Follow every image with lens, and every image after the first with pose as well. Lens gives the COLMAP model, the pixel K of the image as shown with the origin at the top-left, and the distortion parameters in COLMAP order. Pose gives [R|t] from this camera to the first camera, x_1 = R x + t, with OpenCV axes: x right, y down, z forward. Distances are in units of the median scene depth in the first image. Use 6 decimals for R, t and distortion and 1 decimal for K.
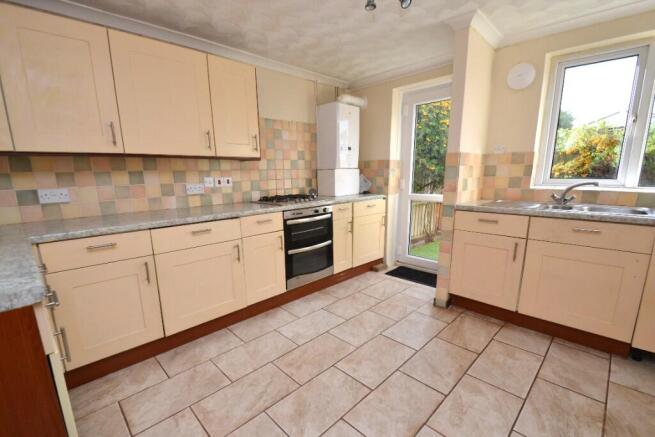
lens RADIAL K [[290.9, 0, 322.5], [0, 290.9, 235.3], [0, 0, 1]] dist [-0.000621, -0.001147]
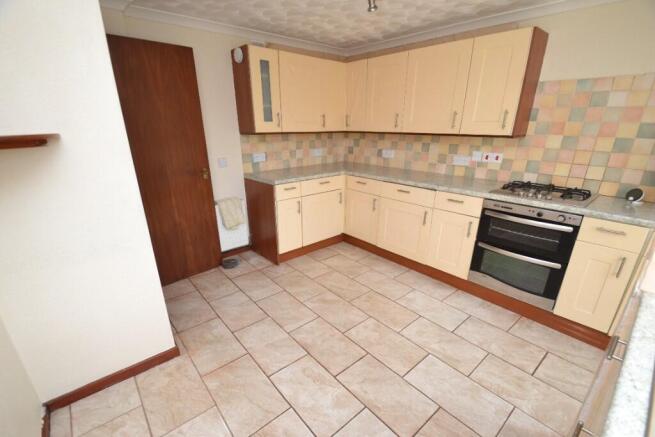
lens RADIAL K [[290.9, 0, 322.5], [0, 290.9, 235.3], [0, 0, 1]] dist [-0.000621, -0.001147]
pose [[-0.072726, 0.374743, -0.924272, 0.770046], [-0.209298, 0.900356, 0.381514, -0.214836], [0.975144, 0.221194, 0.012953, 0.503797]]
